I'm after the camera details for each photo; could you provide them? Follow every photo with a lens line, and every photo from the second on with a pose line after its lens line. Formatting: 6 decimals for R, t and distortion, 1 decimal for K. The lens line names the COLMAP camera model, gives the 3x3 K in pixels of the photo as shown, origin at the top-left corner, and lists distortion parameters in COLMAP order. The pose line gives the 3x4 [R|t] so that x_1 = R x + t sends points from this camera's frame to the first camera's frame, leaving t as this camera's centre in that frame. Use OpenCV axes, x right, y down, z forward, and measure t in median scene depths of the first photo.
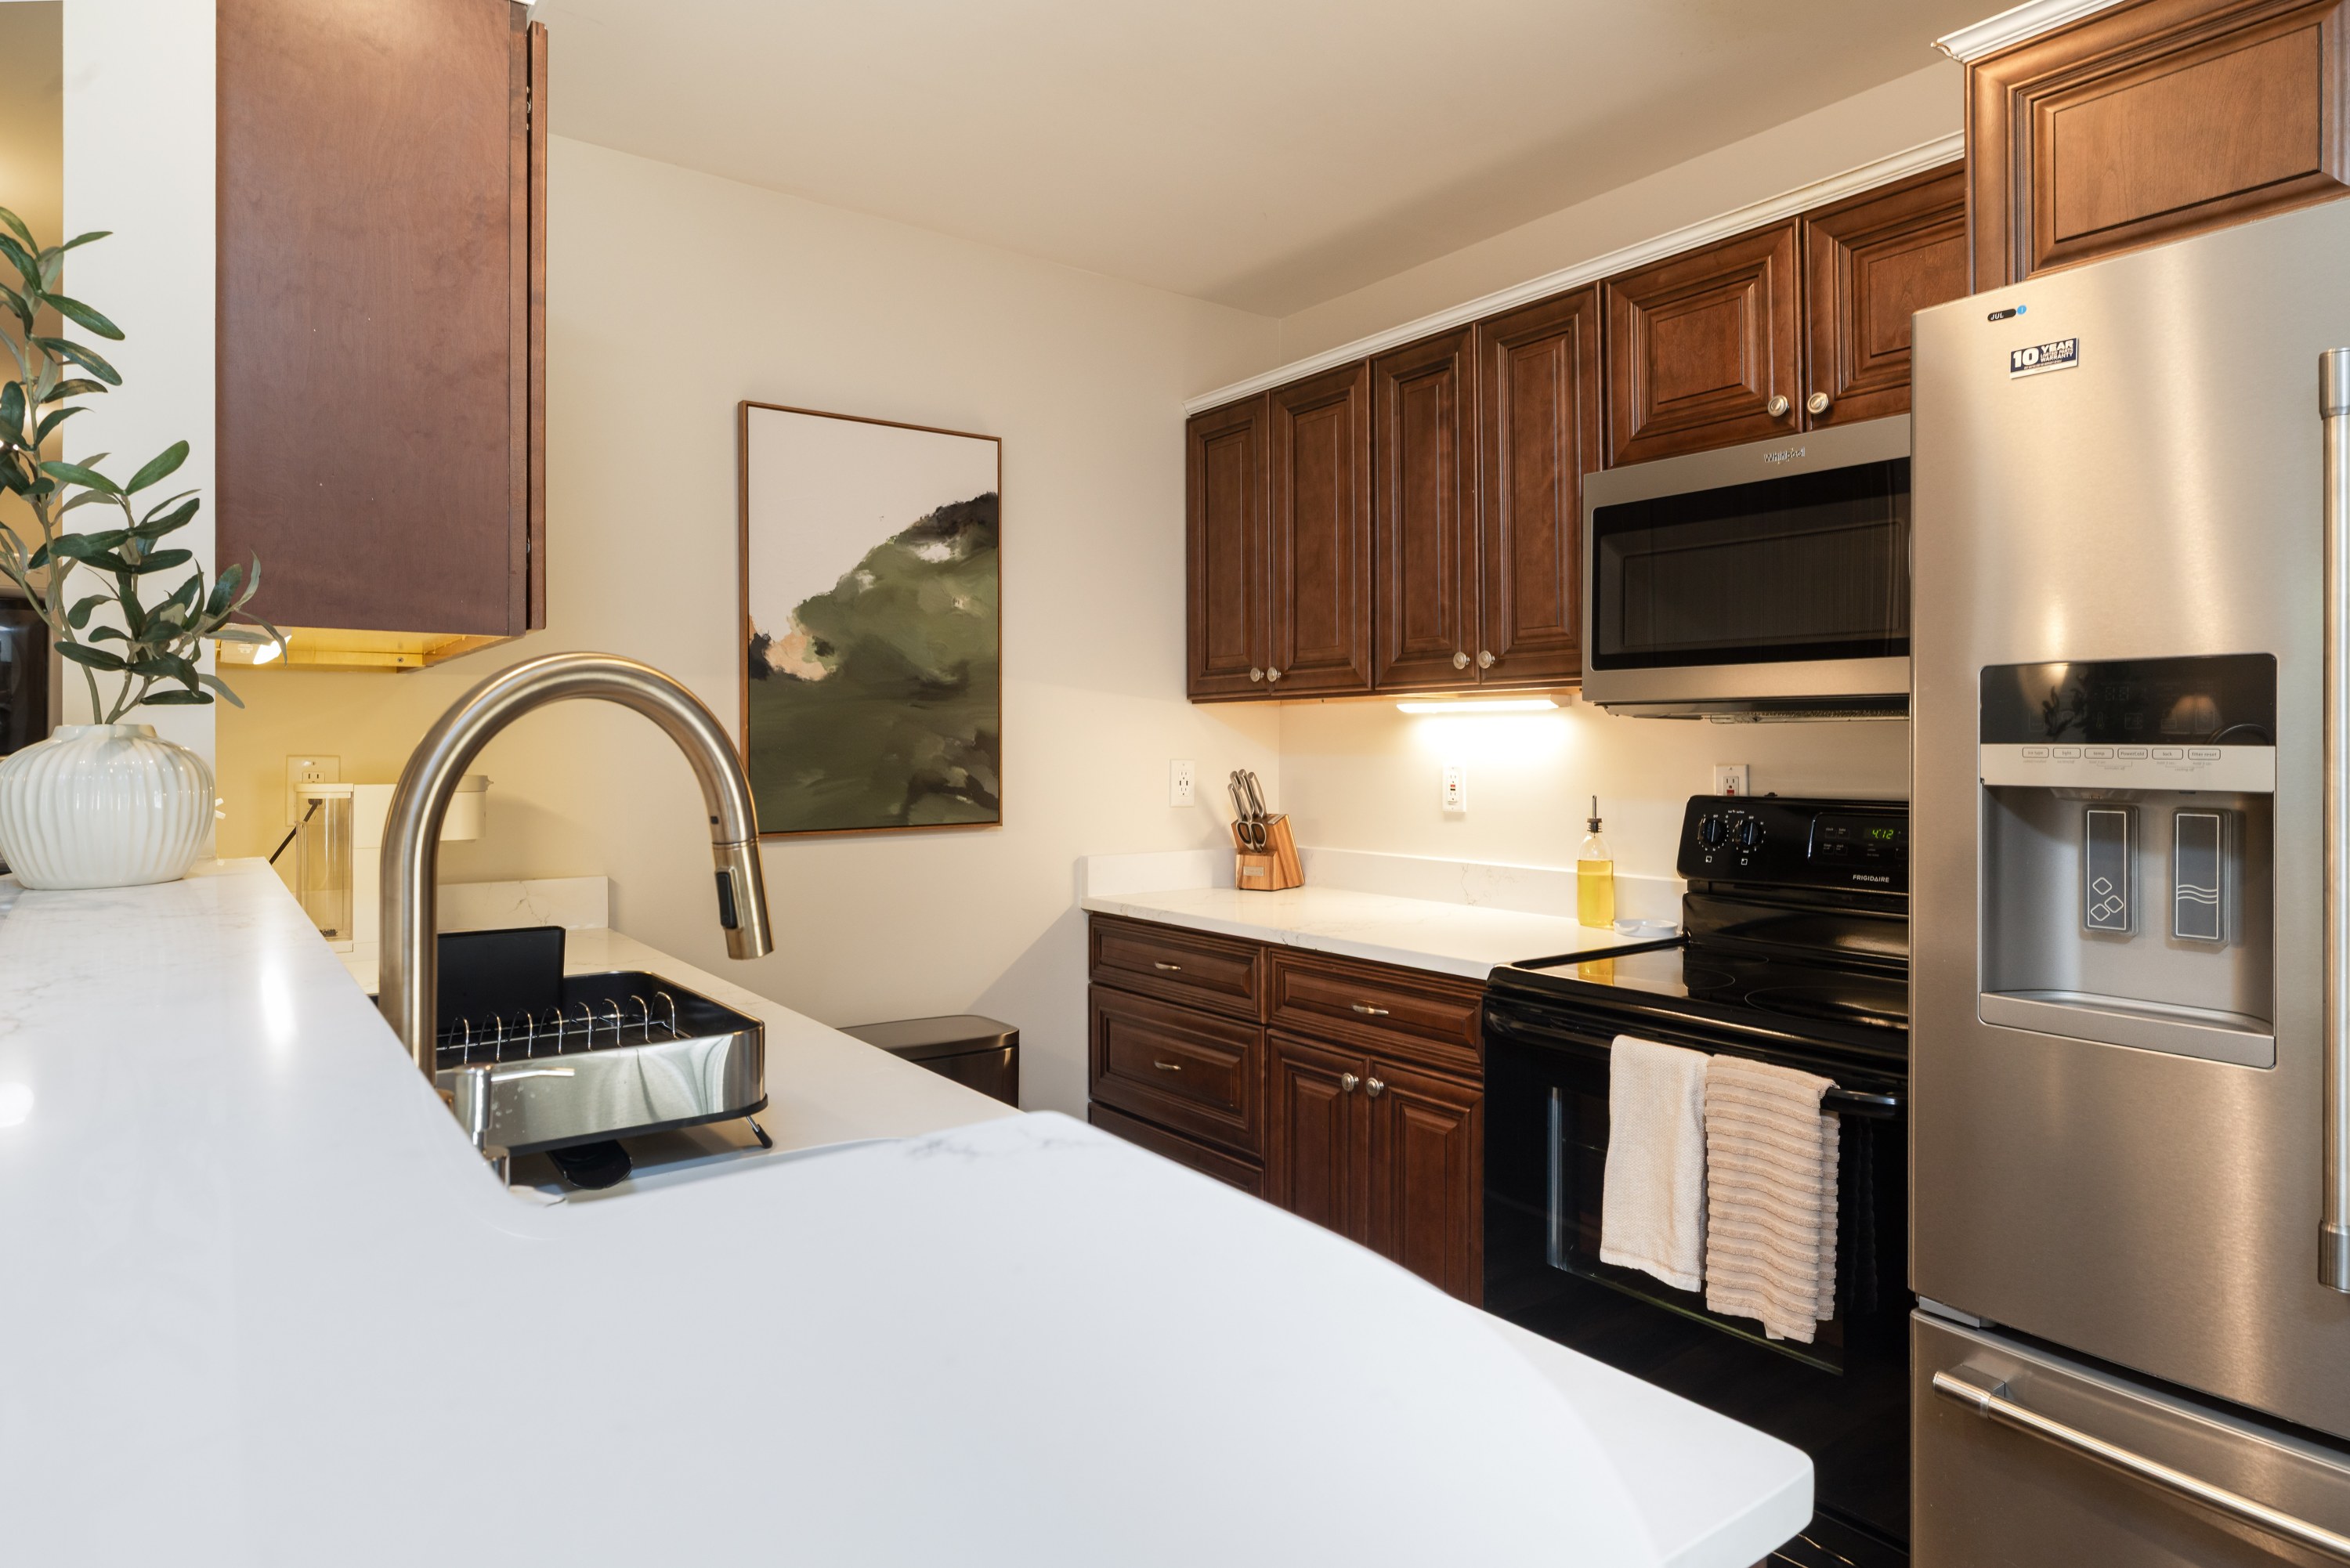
lens RADIAL K [[1323.0, 0, 1147.4], [0, 1323.0, 740.6], [0, 0, 1]] dist [-0.004401, -0.000211]
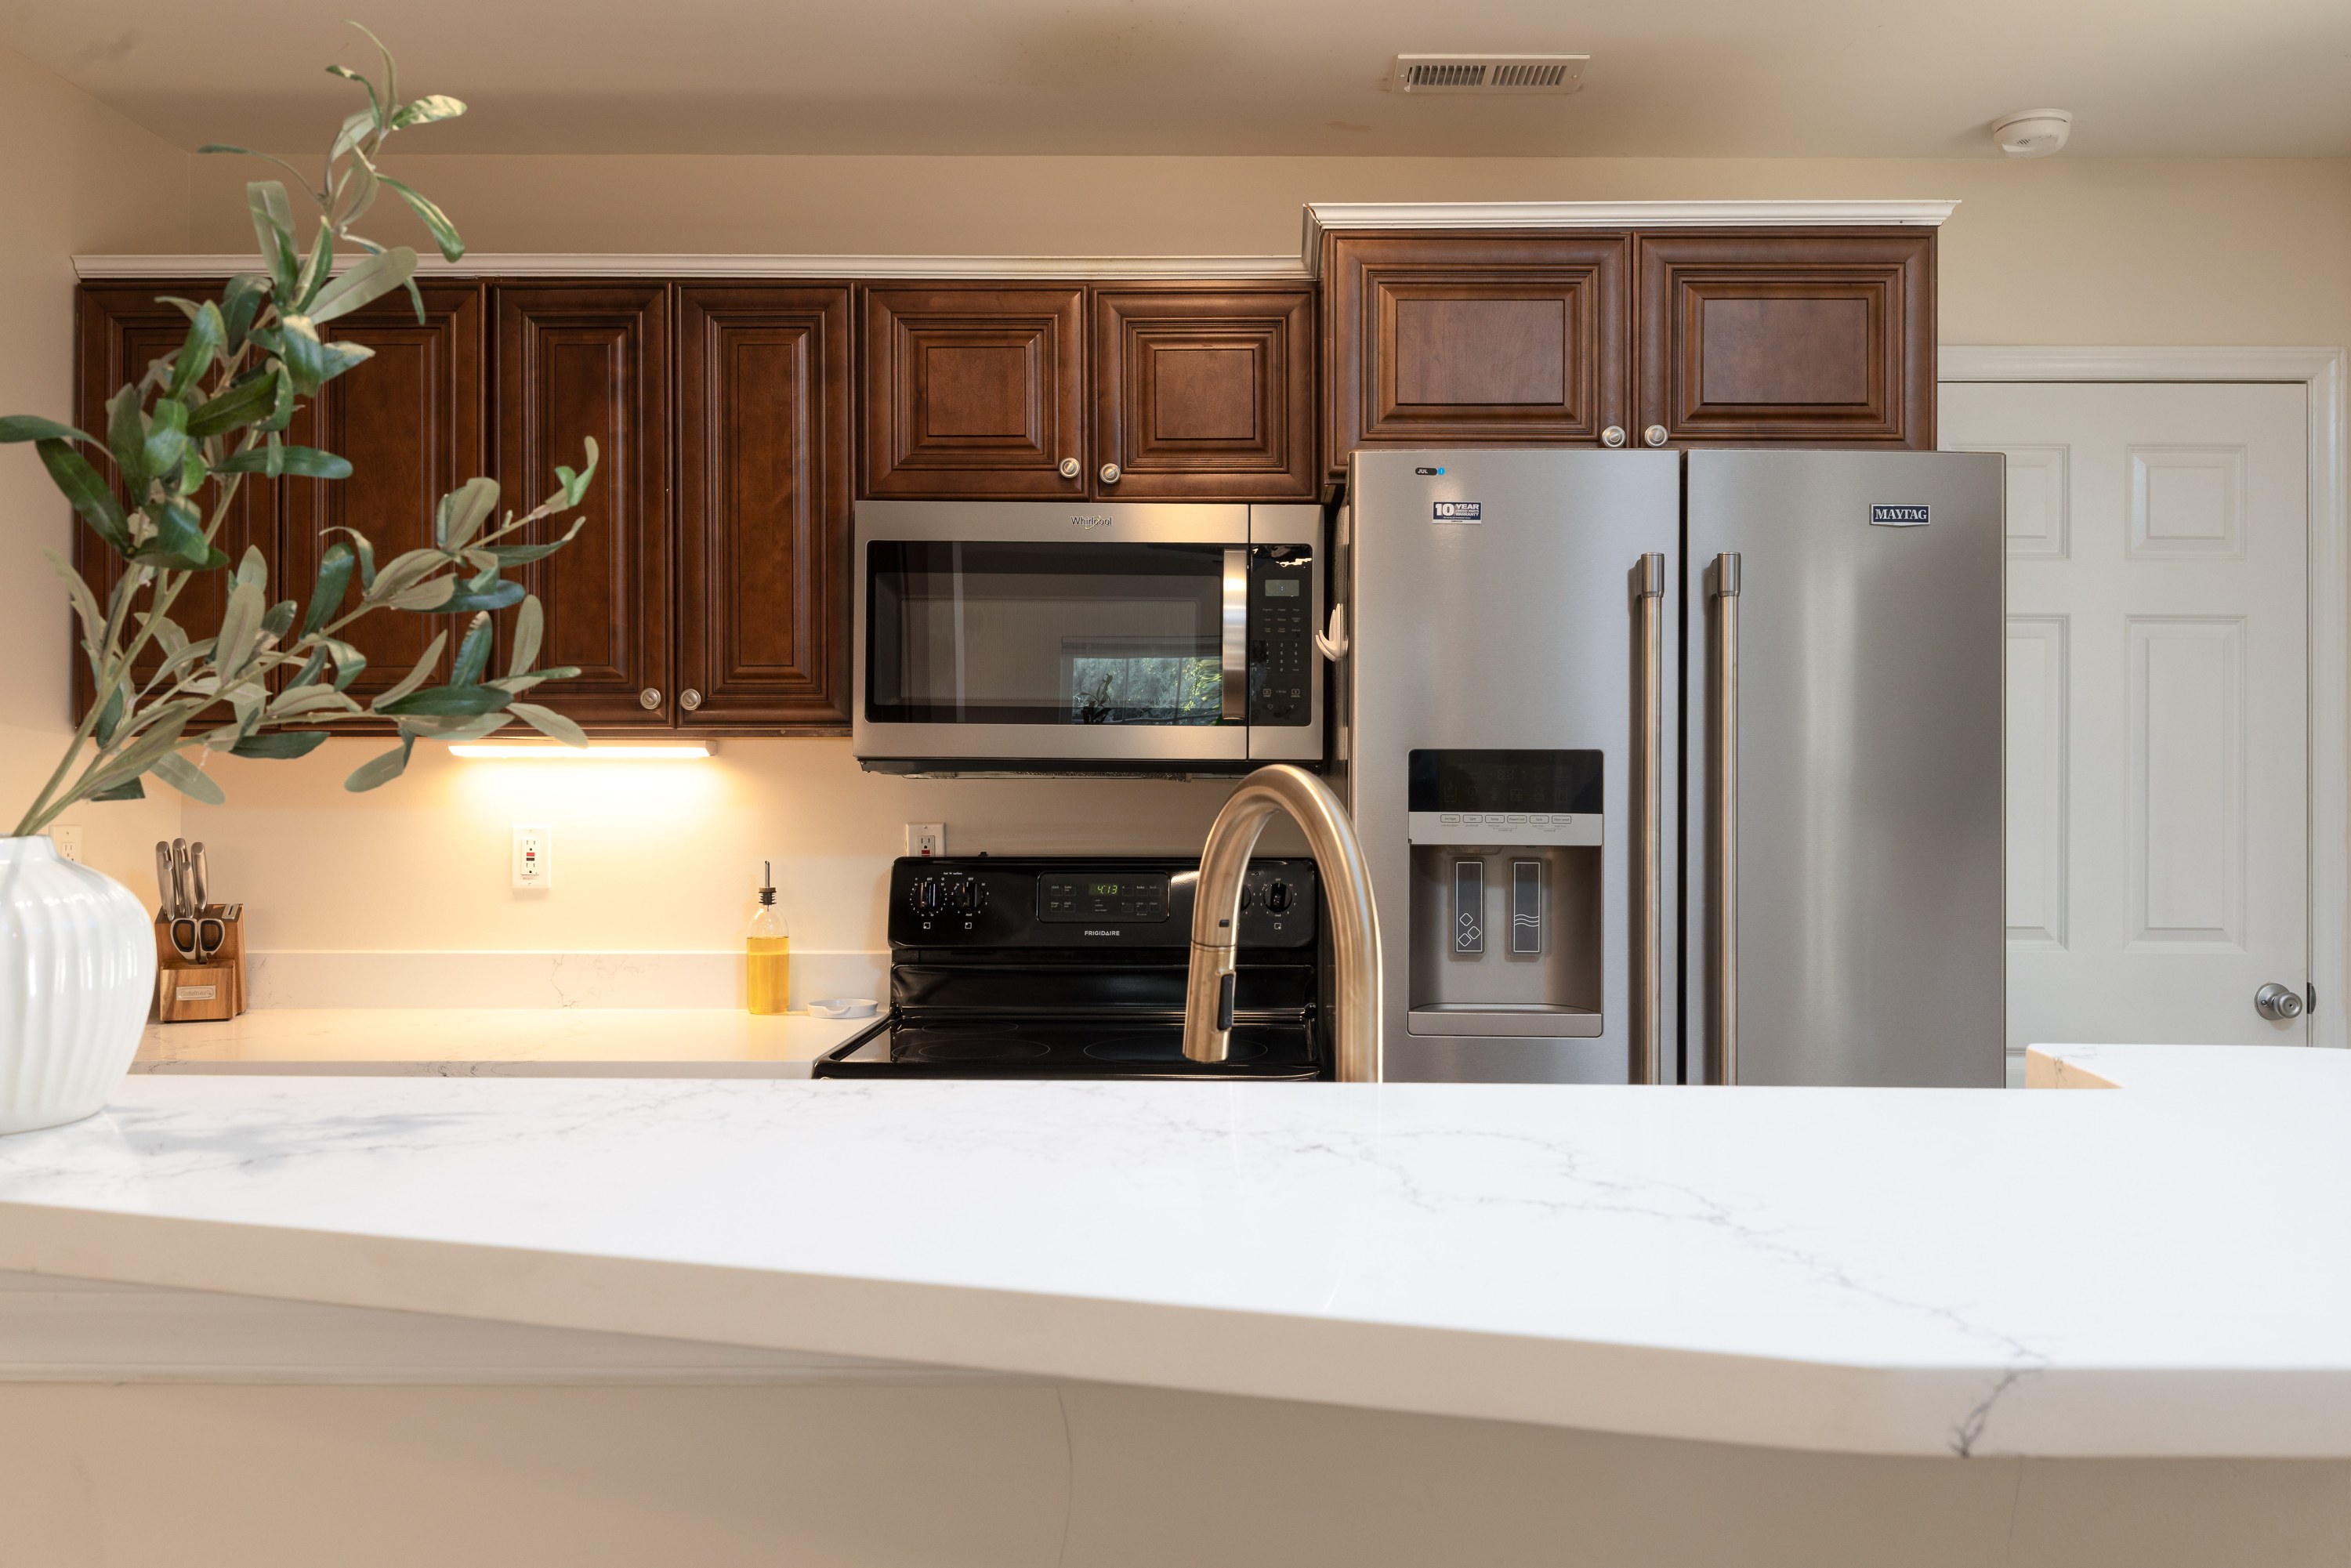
lens RADIAL K [[1904.7, 0, 1179.5], [0, 1904.7, 780.3], [0, 0, 1]] dist [-0.011331, -0.006811]
pose [[0.592380, -0.001093, 0.805658, -0.523855], [-0.005266, 0.999972, 0.005229, -0.019603], [-0.805642, -0.007340, 0.592358, 0.060831]]
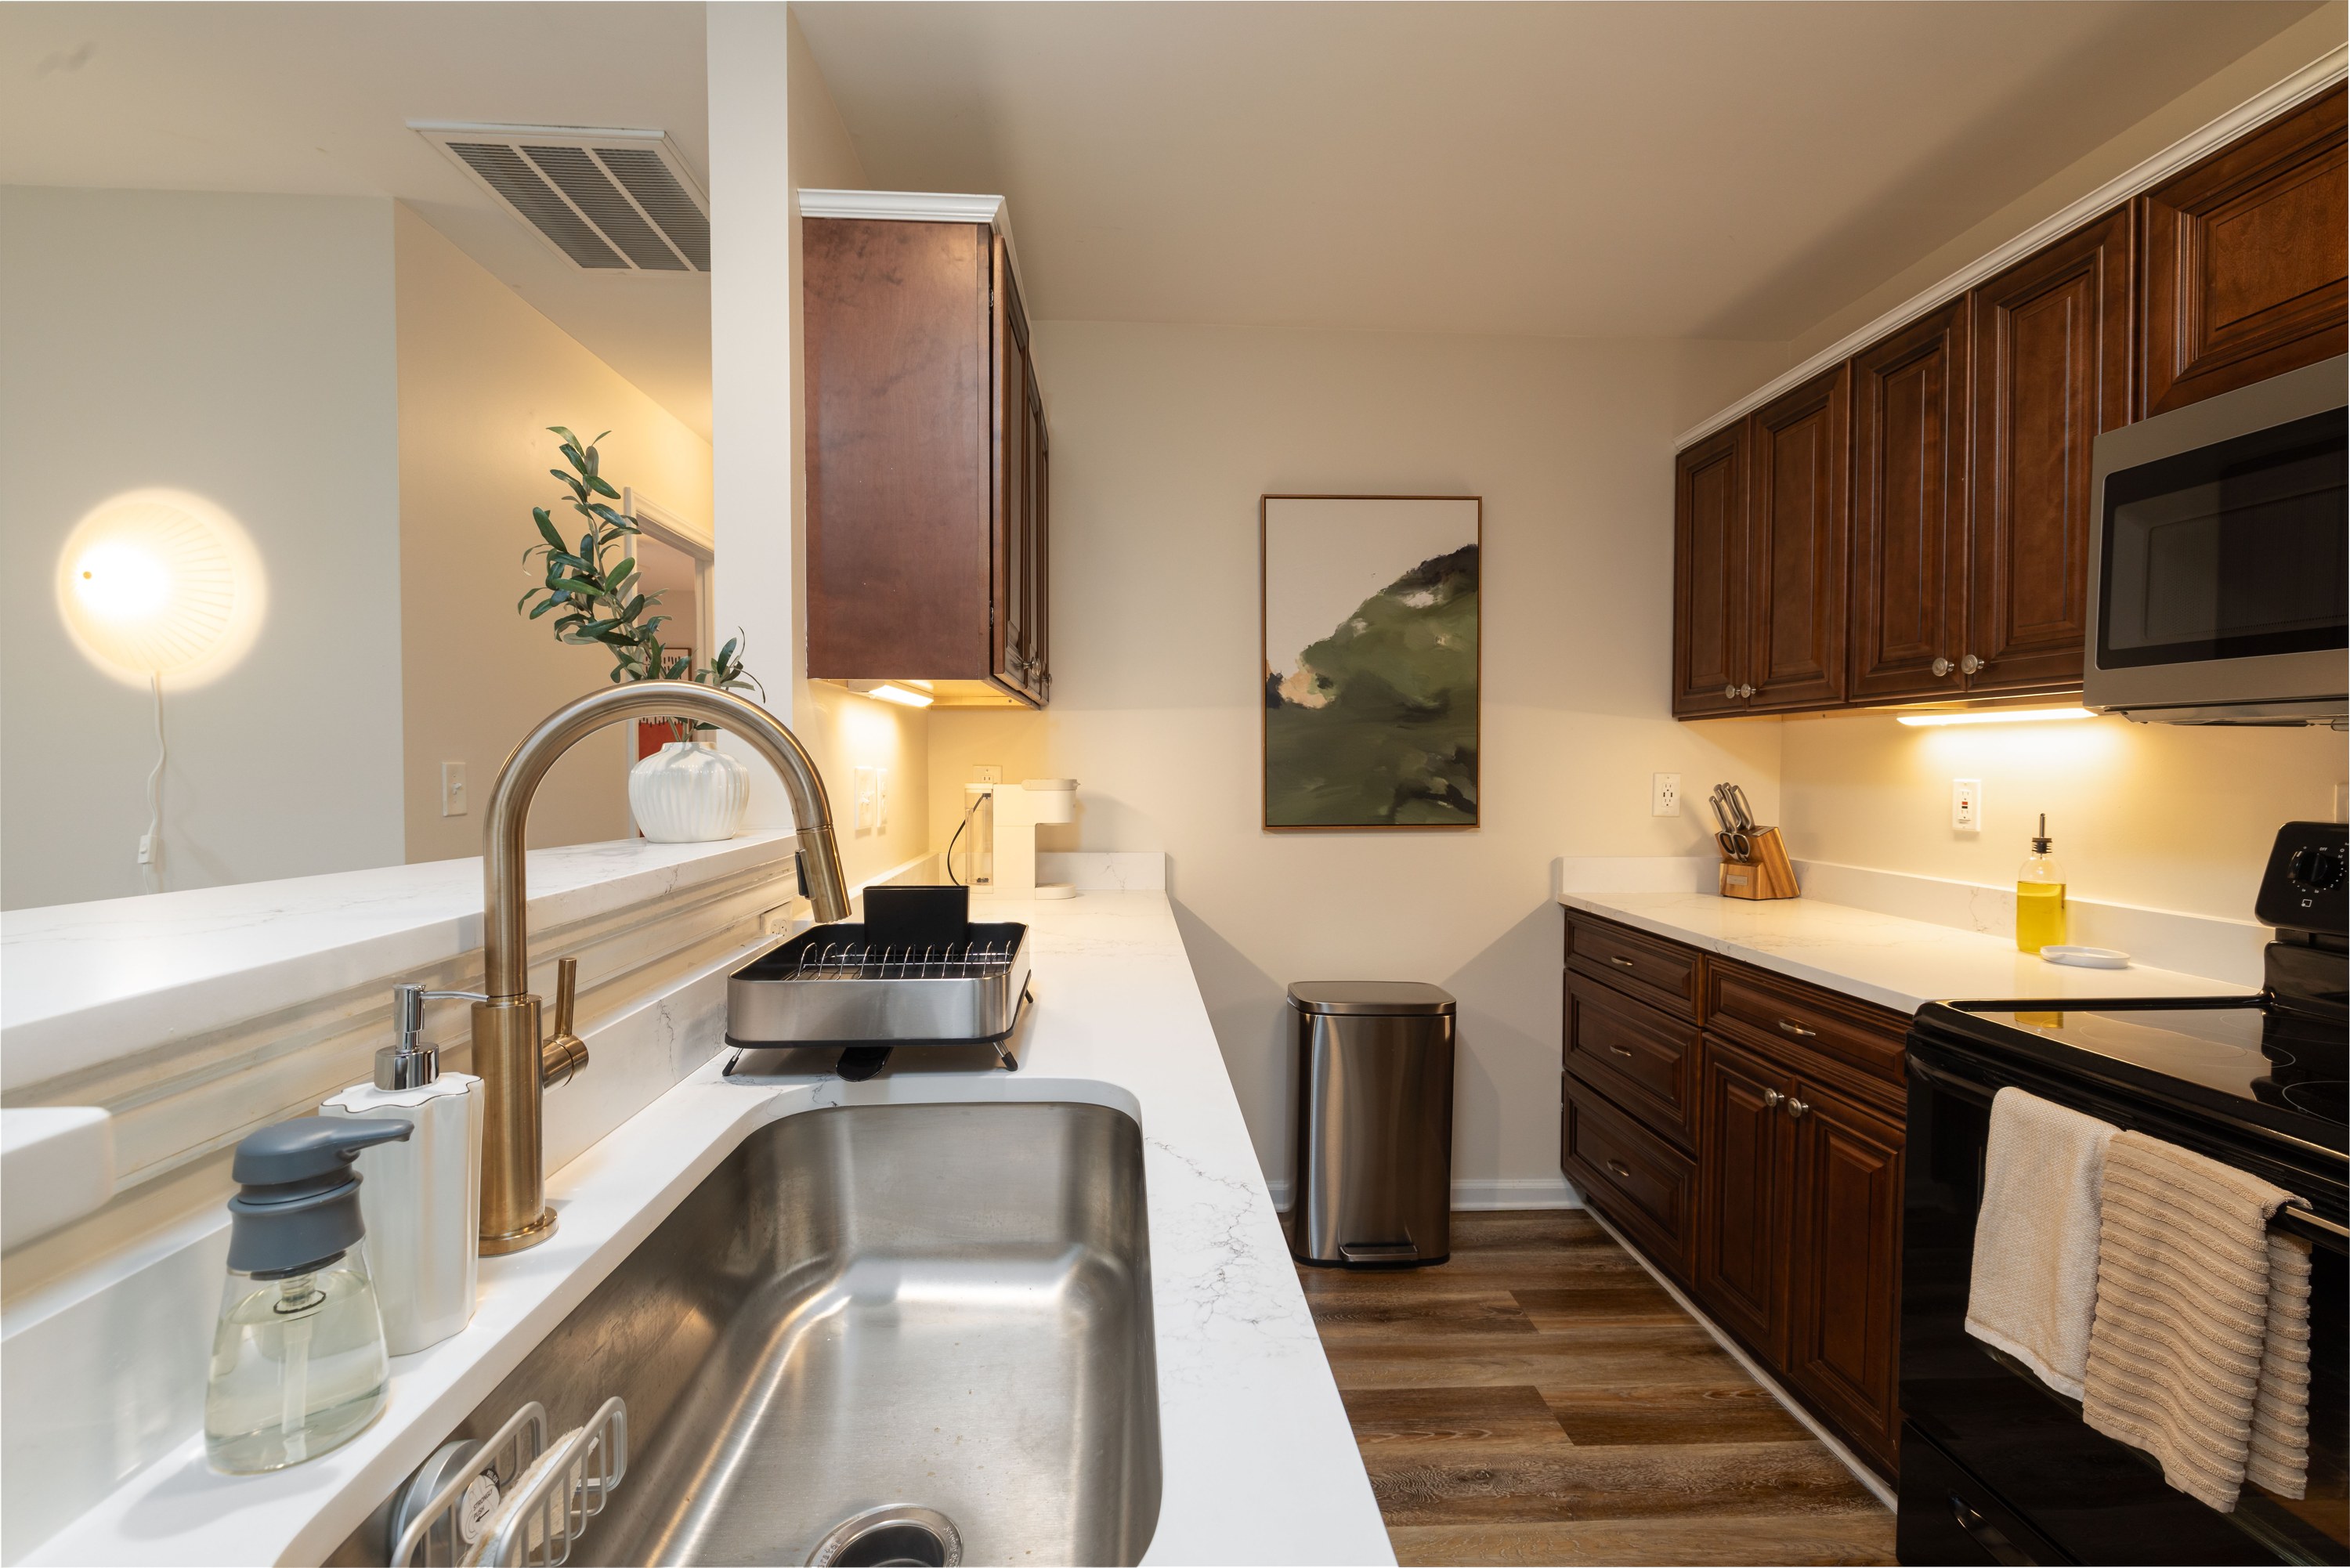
lens RADIAL K [[985.3, 0, 1166.3], [0, 985.3, 790.0], [0, 0, 1]] dist [-0.006710, 0.002689]
pose [[0.840960, 0.017506, -0.540813, 0.160568], [-0.000643, 0.999508, 0.031355, 0.004220], [0.541096, -0.026021, 0.840558, 0.136219]]
